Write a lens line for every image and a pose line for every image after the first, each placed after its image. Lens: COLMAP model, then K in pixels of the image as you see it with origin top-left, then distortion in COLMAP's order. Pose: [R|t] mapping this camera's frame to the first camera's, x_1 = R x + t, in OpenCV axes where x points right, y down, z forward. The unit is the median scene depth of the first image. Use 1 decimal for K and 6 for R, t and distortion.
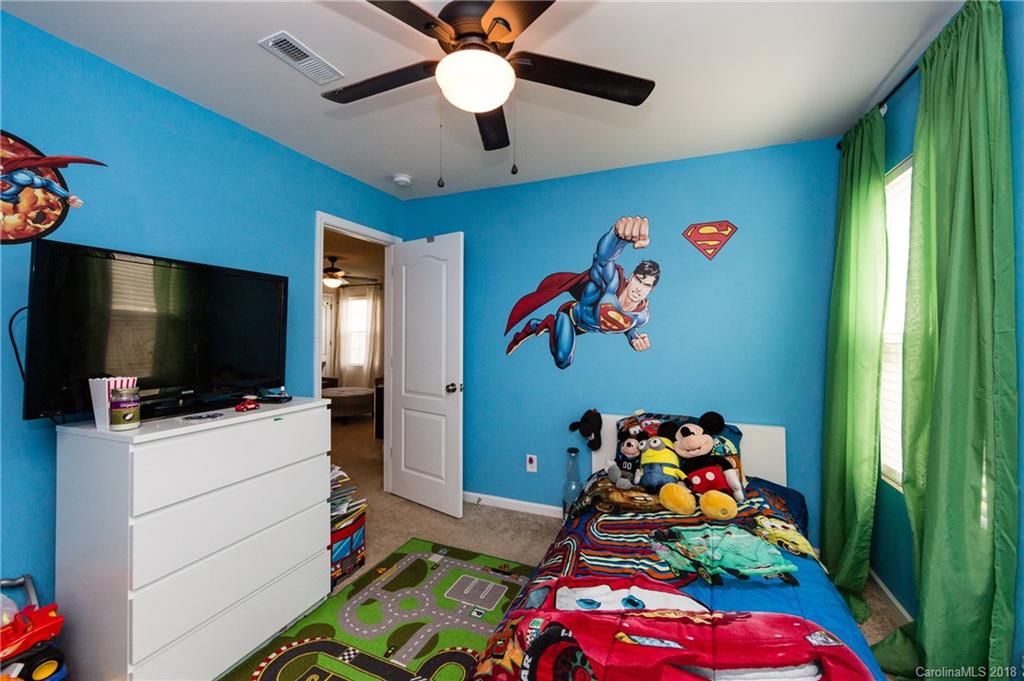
lens RADIAL K [[404.9, 0, 505.4], [0, 404.9, 335.7], [0, 0, 1]] dist [-0.000857, -0.001638]
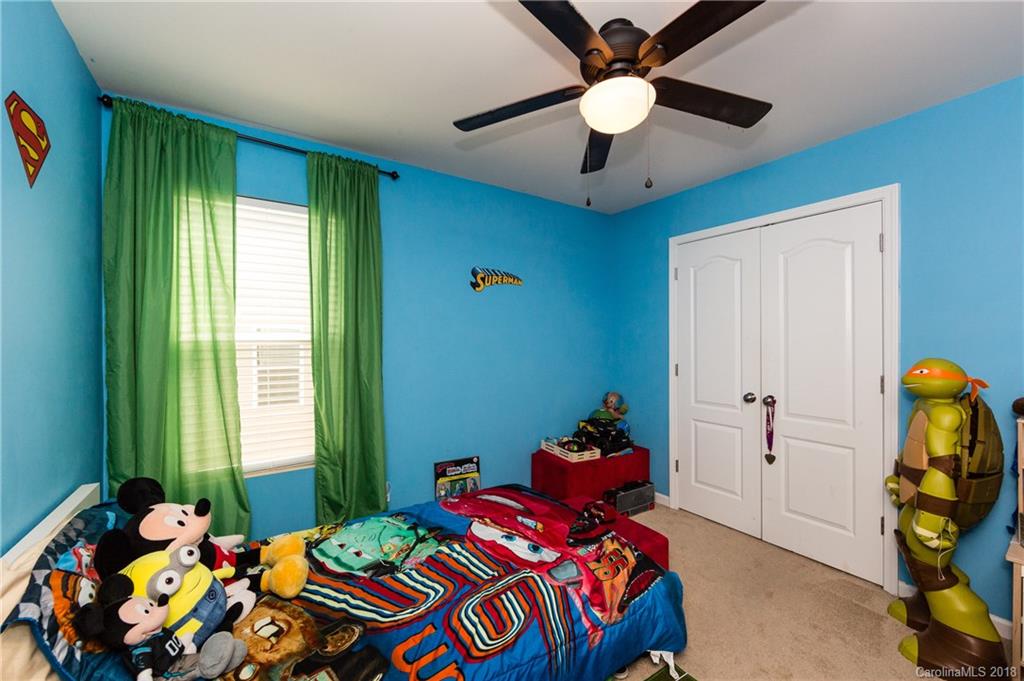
lens RADIAL K [[404.9, 0, 519.0], [0, 404.9, 334.0], [0, 0, 1]] dist [-0.000857, -0.001638]
pose [[-0.841249, 0.000248, 0.540647, -0.400066], [0.000745, 0.999999, 0.000701, -0.026182], [-0.540647, 0.000993, -0.841249, 1.876049]]
